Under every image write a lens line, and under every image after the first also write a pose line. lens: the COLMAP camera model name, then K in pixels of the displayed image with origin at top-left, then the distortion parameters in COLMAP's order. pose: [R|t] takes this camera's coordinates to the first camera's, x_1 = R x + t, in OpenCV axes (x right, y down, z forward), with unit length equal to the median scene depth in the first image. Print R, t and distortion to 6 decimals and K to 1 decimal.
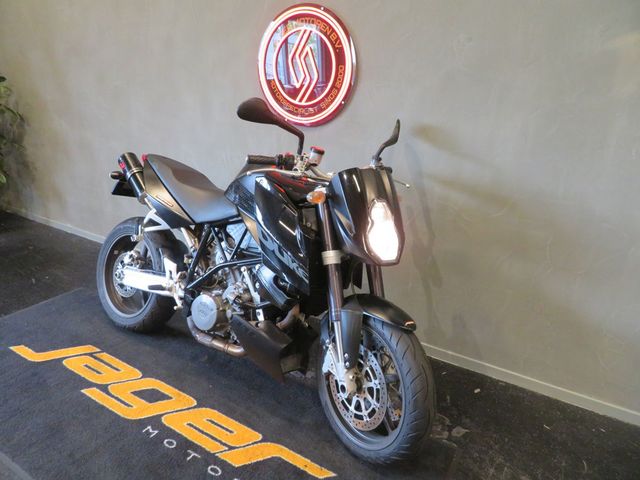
lens RADIAL K [[457.7, 0, 316.8], [0, 457.7, 240.8], [0, 0, 1]] dist [-0.012427, 0.004904]
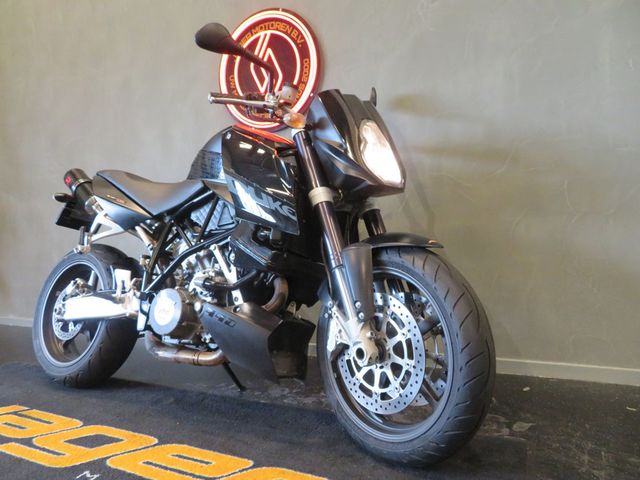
lens RADIAL K [[457.7, 0, 316.8], [0, 457.7, 240.8], [0, 0, 1]] dist [-0.012427, 0.004904]
pose [[0.992024, -0.101578, 0.074629, -0.038872], [0.118935, 0.950415, -0.287343, 0.298951], [-0.041741, 0.293928, 0.954916, 0.220622]]
